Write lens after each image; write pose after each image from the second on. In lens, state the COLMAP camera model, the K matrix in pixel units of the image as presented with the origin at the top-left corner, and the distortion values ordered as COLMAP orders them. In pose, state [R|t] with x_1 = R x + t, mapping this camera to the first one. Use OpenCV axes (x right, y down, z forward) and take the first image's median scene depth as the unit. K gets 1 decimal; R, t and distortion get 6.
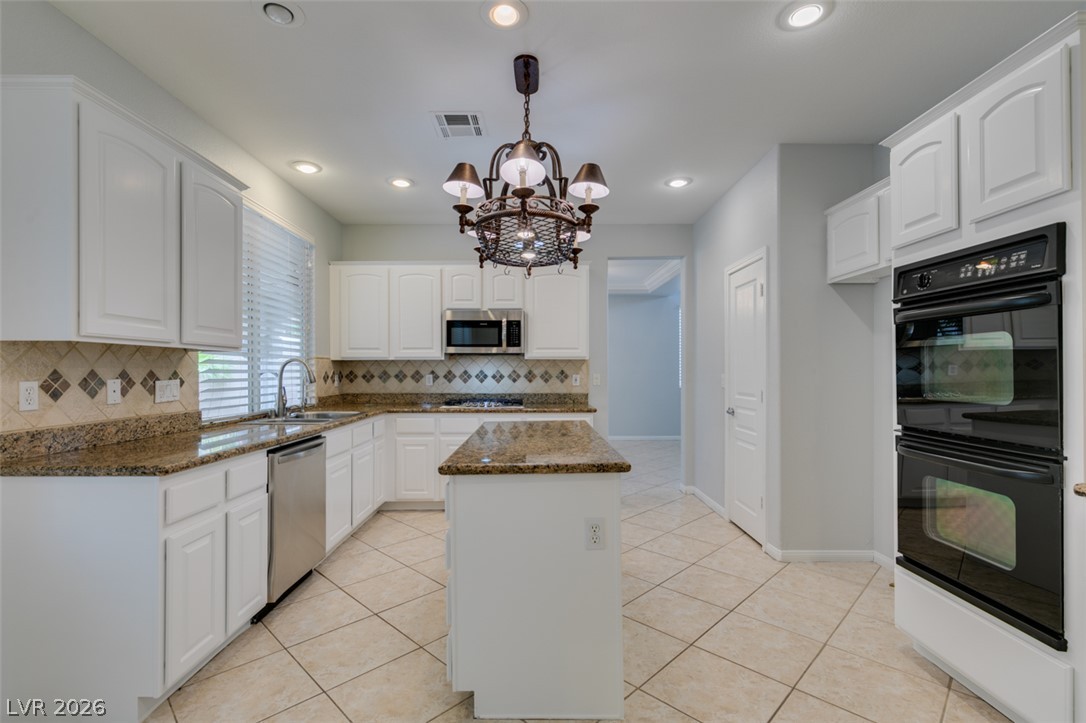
lens RADIAL K [[489.5, 0, 538.9], [0, 489.5, 365.4], [0, 0, 1]] dist [0.007627, -0.000917]
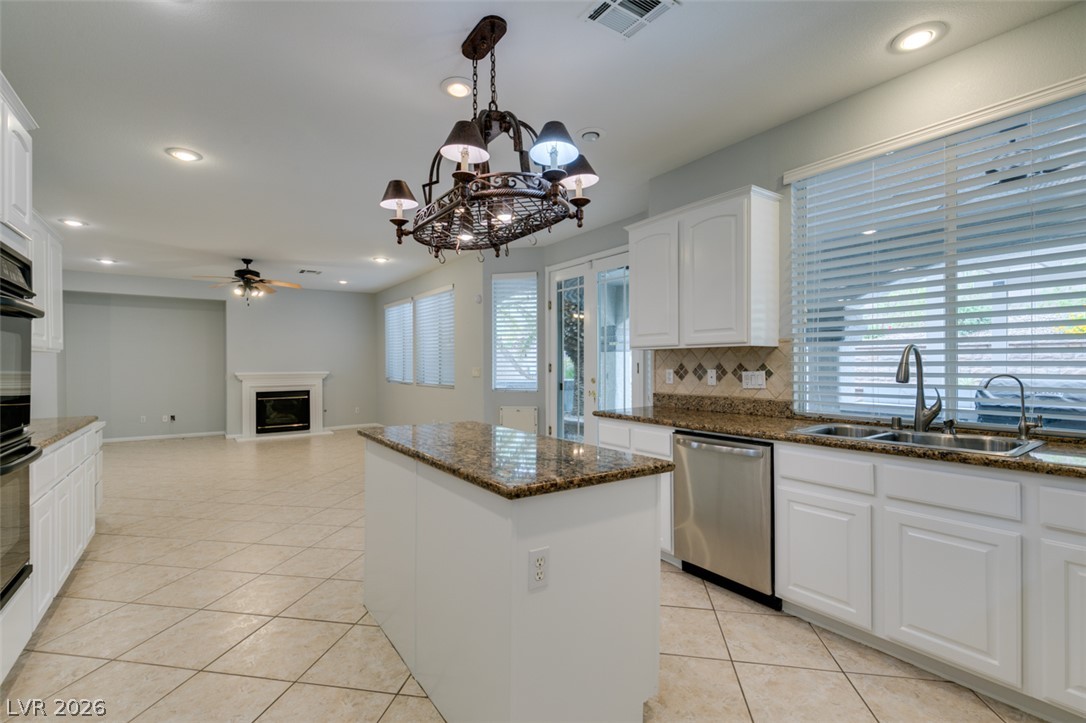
lens RADIAL K [[489.5, 0, 541.0], [0, 489.5, 366.1], [0, 0, 1]] dist [0.007627, -0.000917]
pose [[-0.822288, 0.005587, -0.569044, 0.376142], [0.010305, 0.999934, -0.005073, 0.017268], [0.568978, -0.010036, -0.822292, 1.662863]]
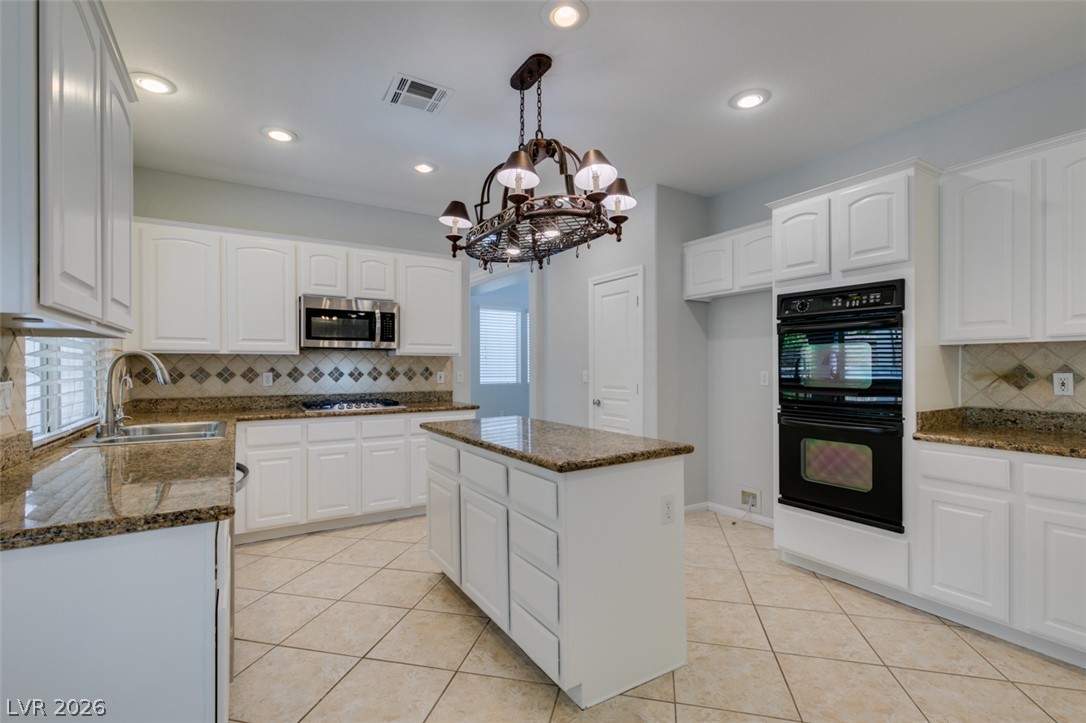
lens RADIAL K [[489.5, 0, 541.3], [0, 489.5, 364.7], [0, 0, 1]] dist [0.007627, -0.000917]
pose [[0.851521, 0.003522, 0.524309, -0.492156], [-0.005191, 0.999985, 0.001714, 0.003999], [-0.524295, -0.004182, 0.851527, 0.123763]]
